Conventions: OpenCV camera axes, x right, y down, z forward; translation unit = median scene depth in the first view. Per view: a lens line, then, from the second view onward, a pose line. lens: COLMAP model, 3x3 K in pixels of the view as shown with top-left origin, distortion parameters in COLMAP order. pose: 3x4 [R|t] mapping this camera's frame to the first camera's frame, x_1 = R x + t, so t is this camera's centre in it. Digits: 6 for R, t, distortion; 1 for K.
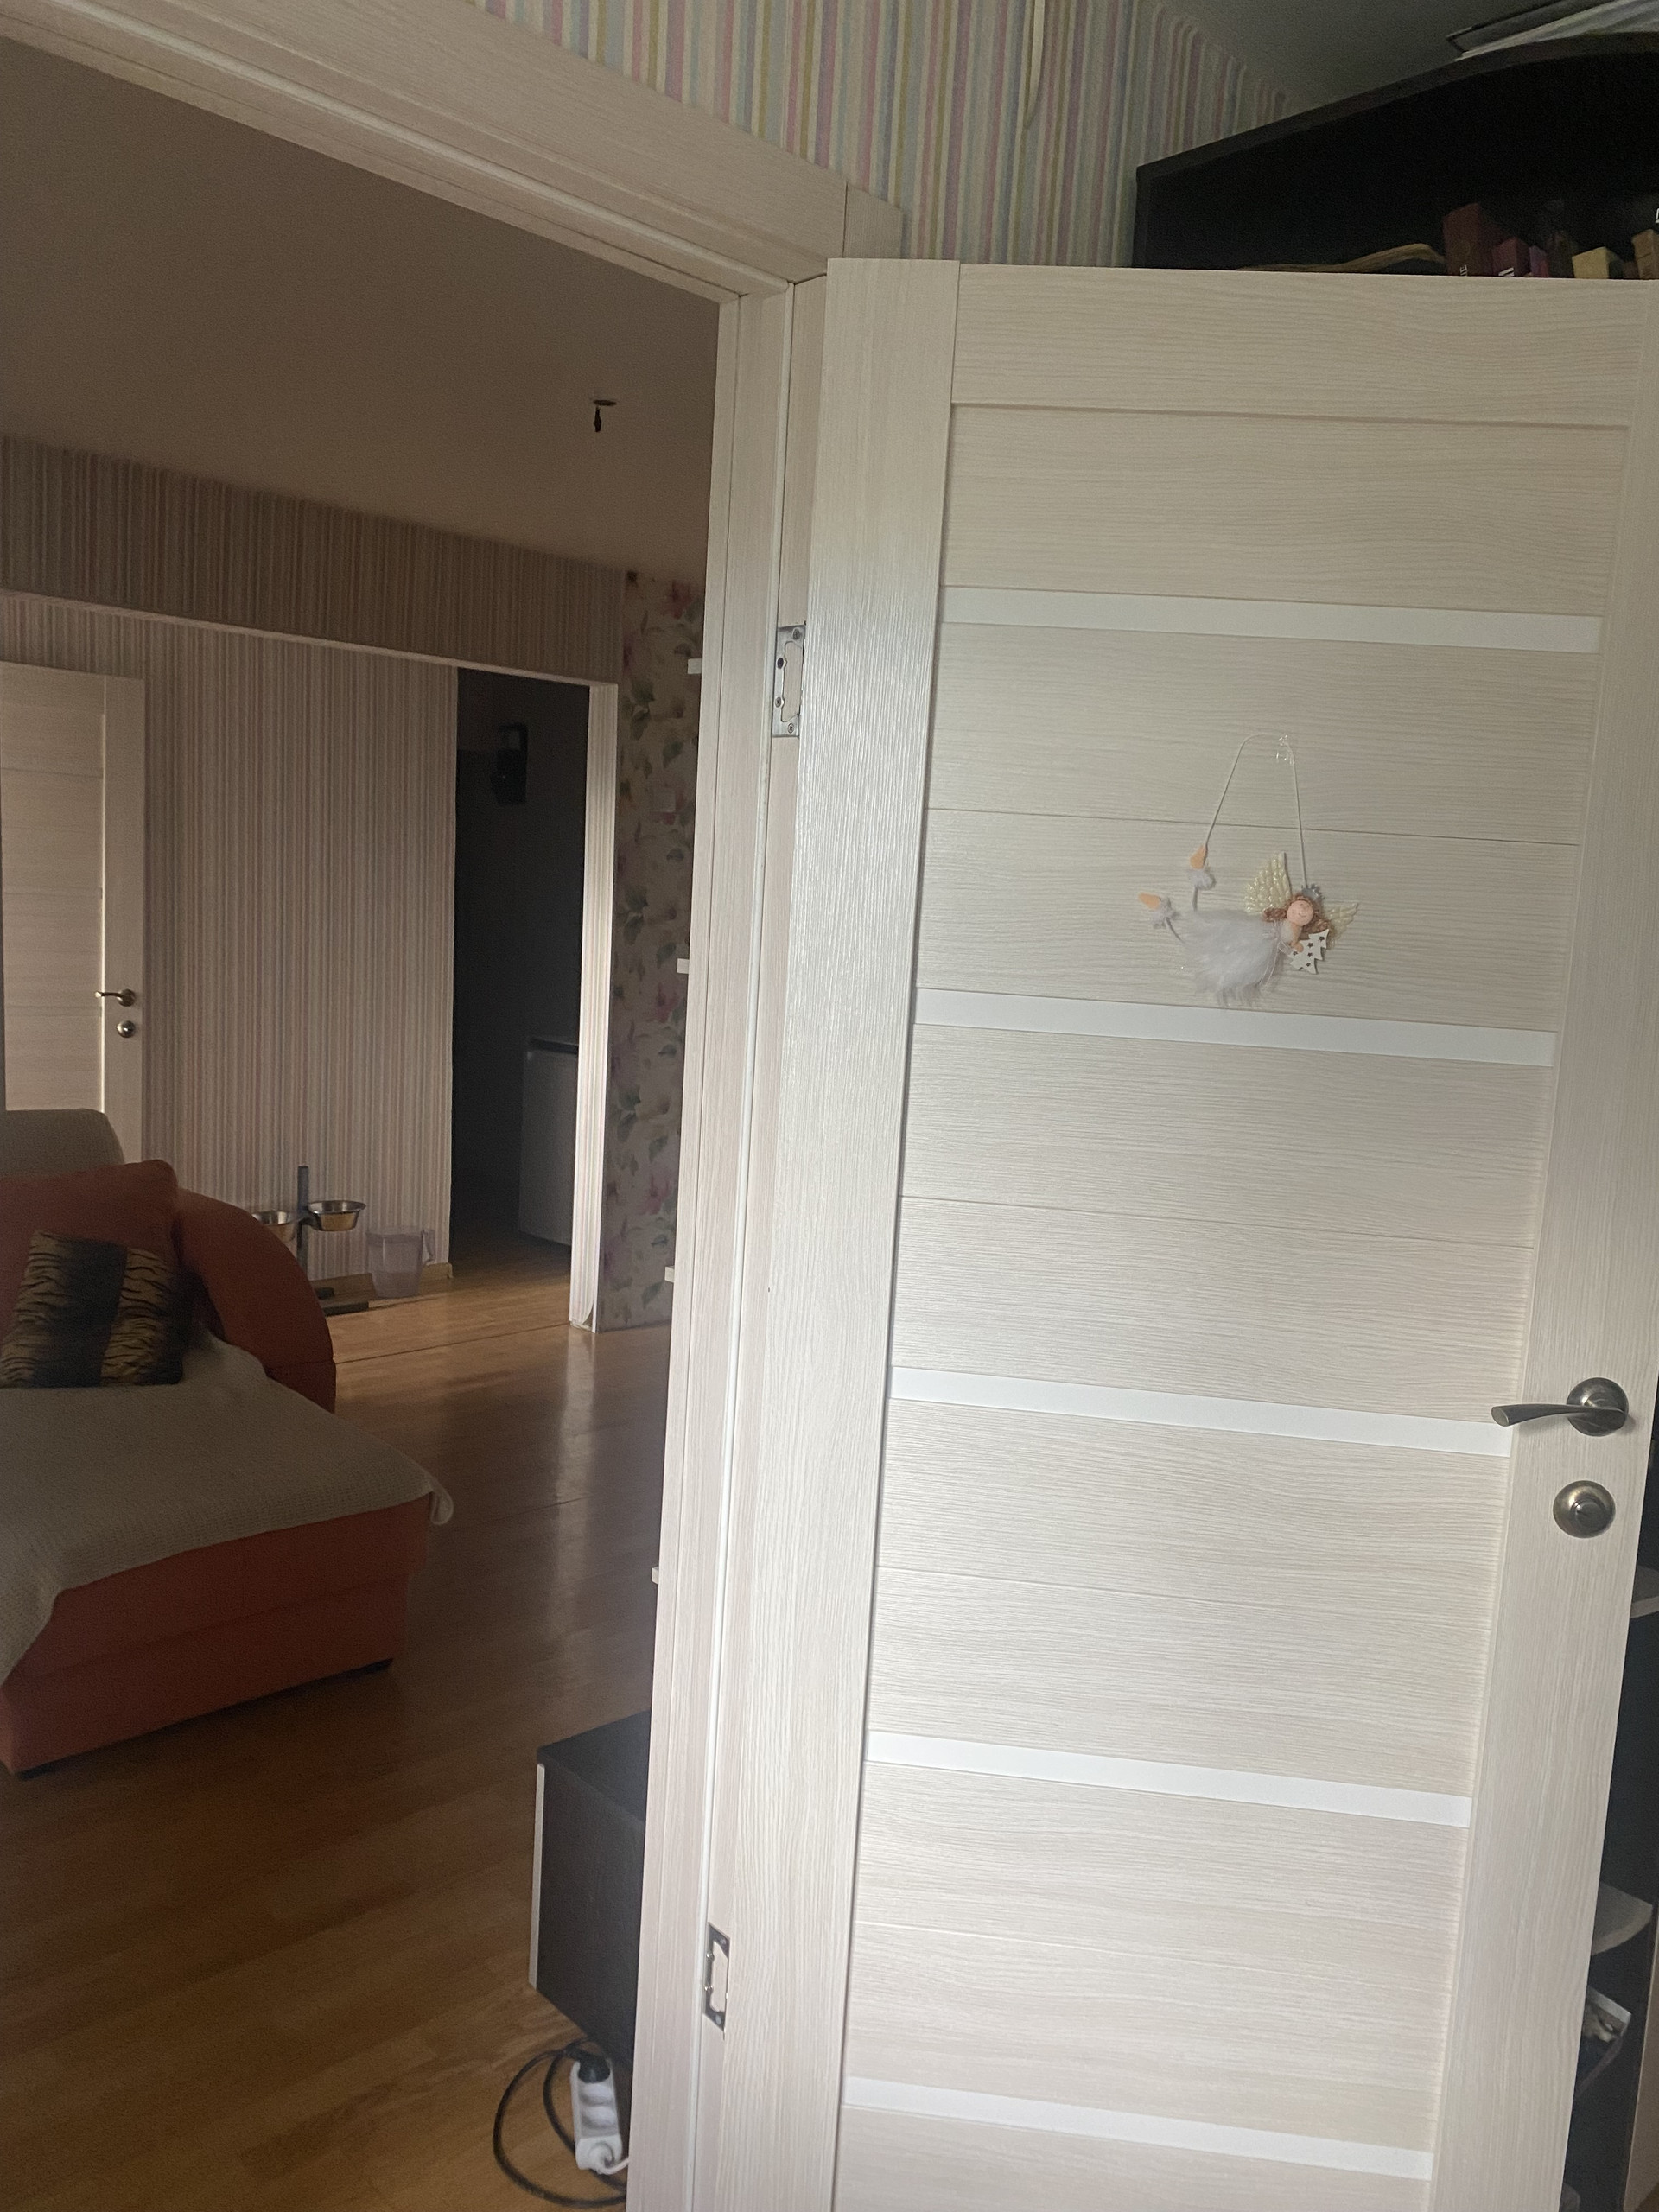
lens RADIAL K [[1692.1, 0, 829.5], [0, 1692.1, 1111.5], [0, 0, 1]] dist [0.109628, -0.259568]
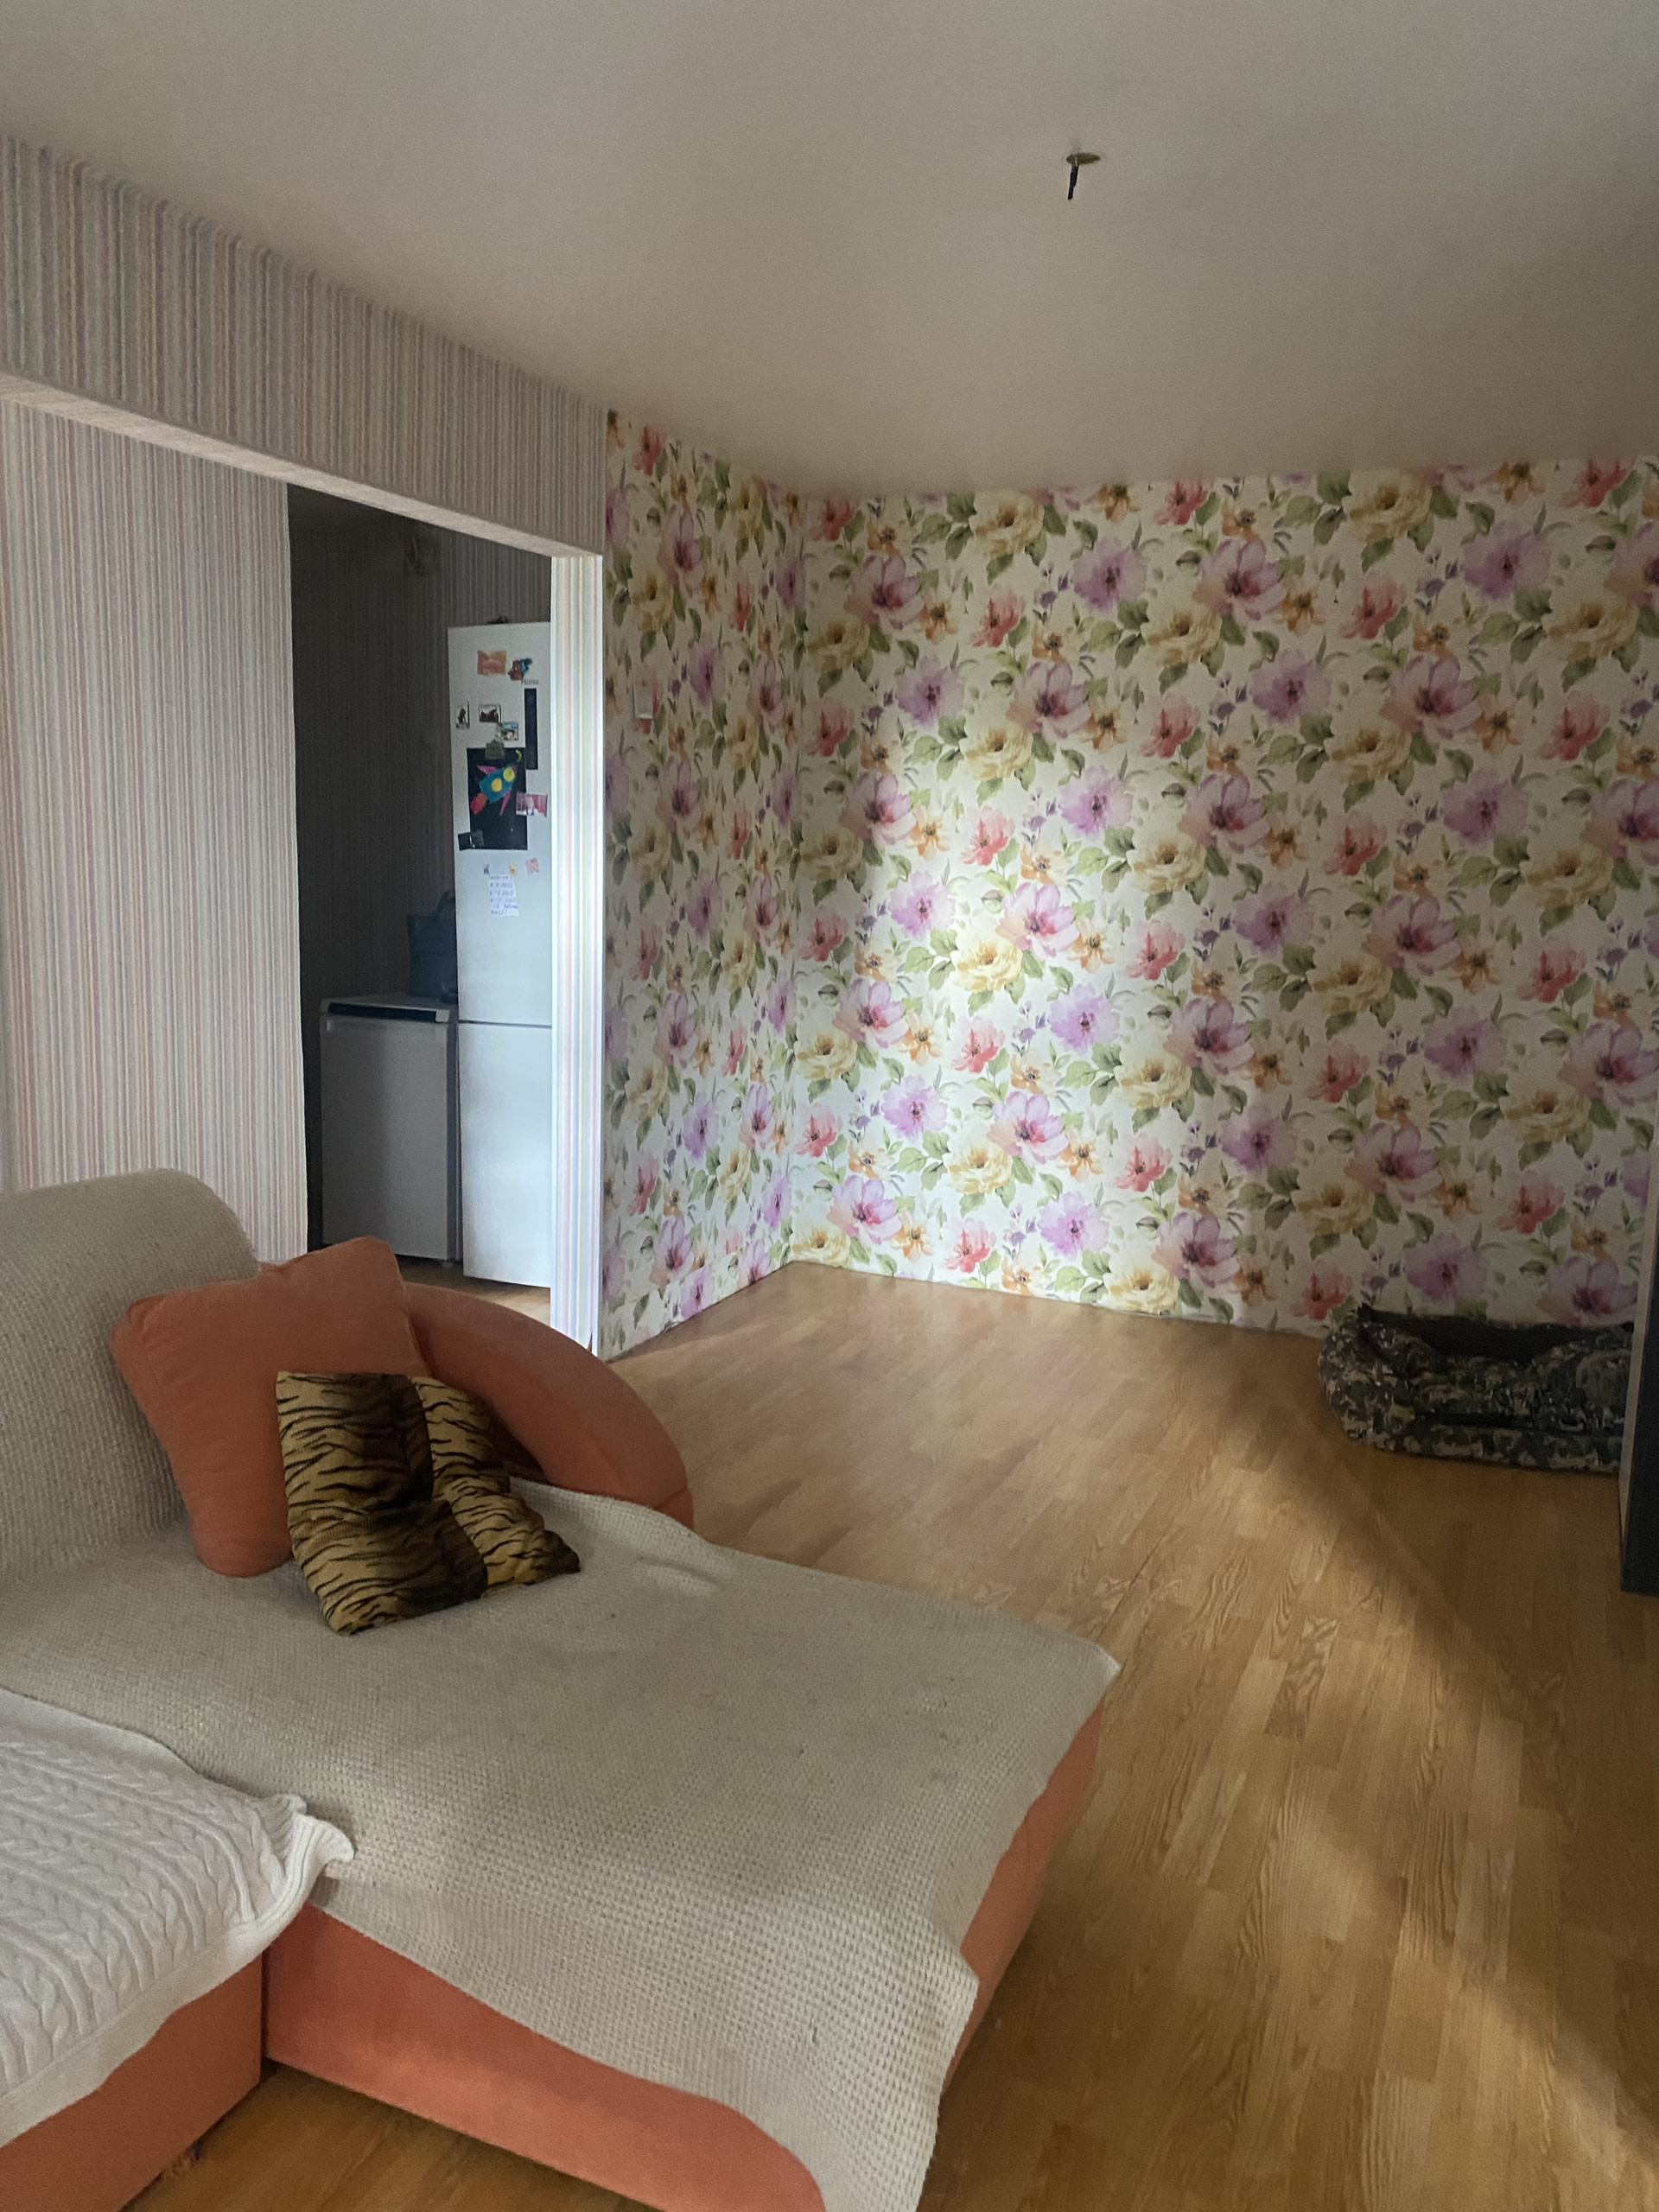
lens RADIAL K [[1694.6, 0, 850.0], [0, 1694.6, 1110.0], [0, 0, 1]] dist [0.019014, -0.006388]
pose [[0.924392, -0.084354, 0.372000, -0.460582], [0.064394, 0.995754, 0.065781, -0.054289], [-0.375969, -0.036852, 0.925899, 0.303239]]
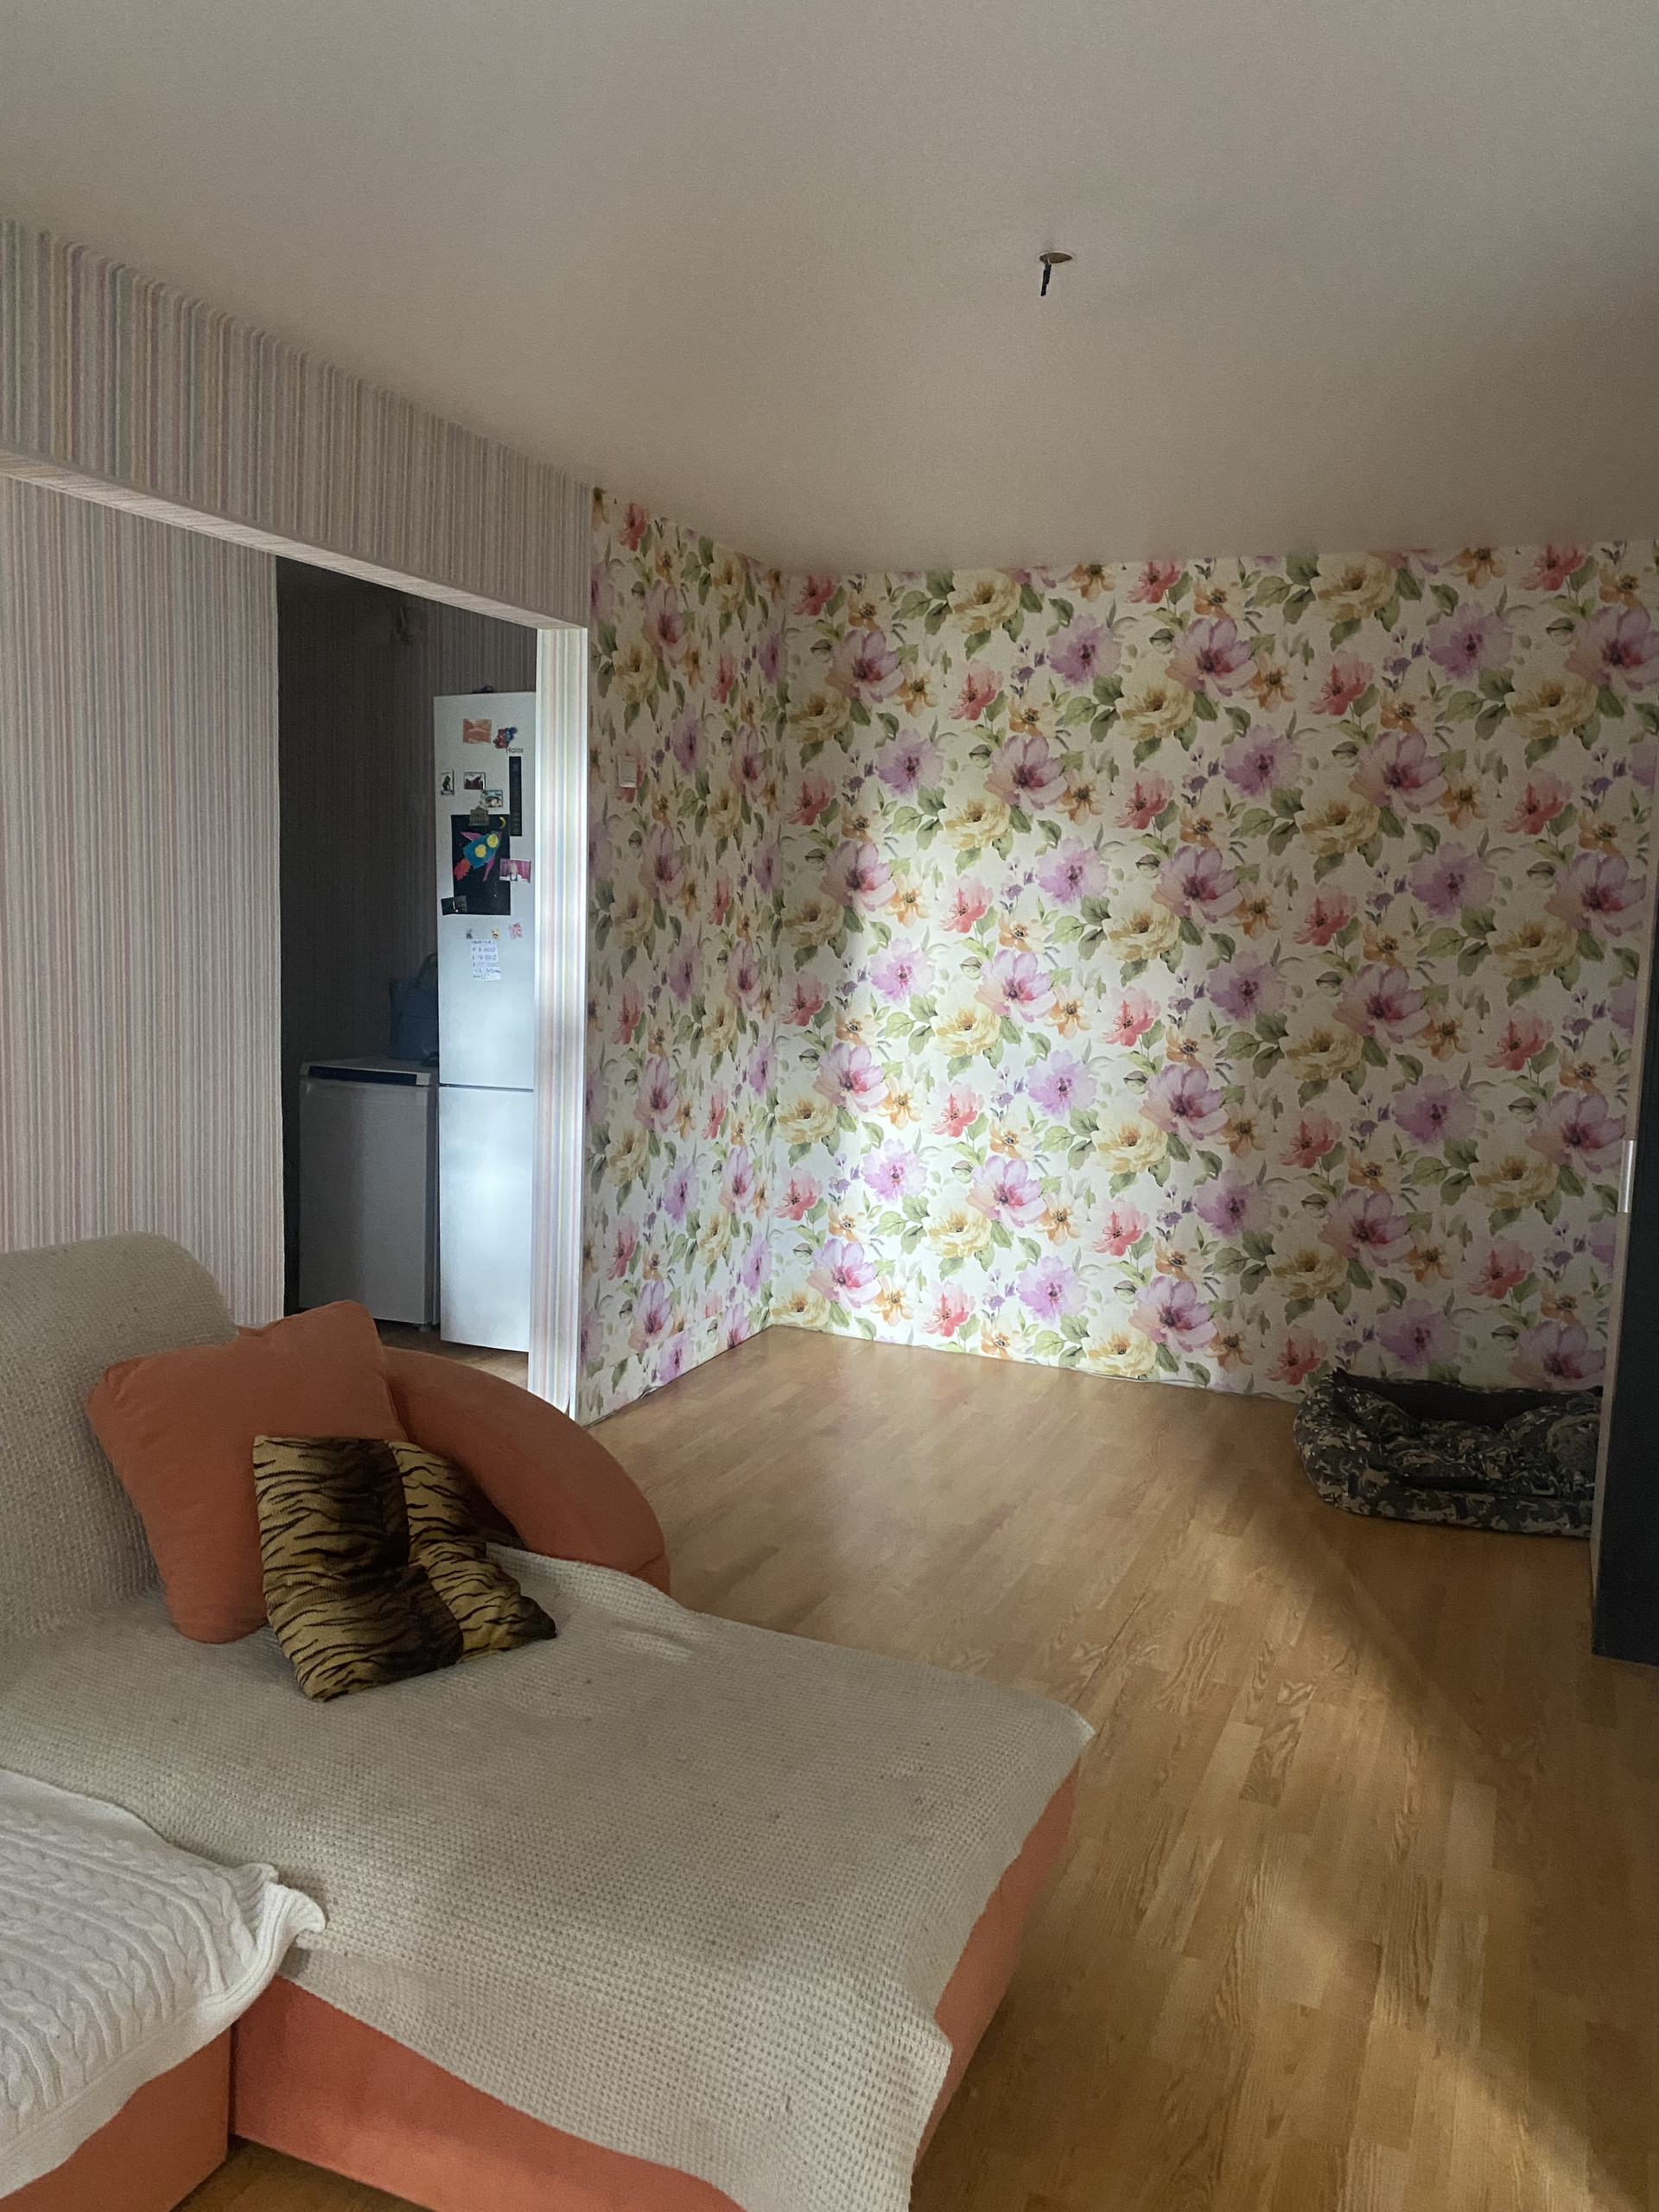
lens RADIAL K [[1695.3, 0, 864.6], [0, 1695.3, 1101.7], [0, 0, 1]] dist [0.057702, -0.062003]
pose [[0.917047, -0.065584, 0.393348, -0.464053], [0.060698, 0.997846, 0.024863, -0.055461], [-0.394132, 0.001075, 0.919053, 0.292140]]
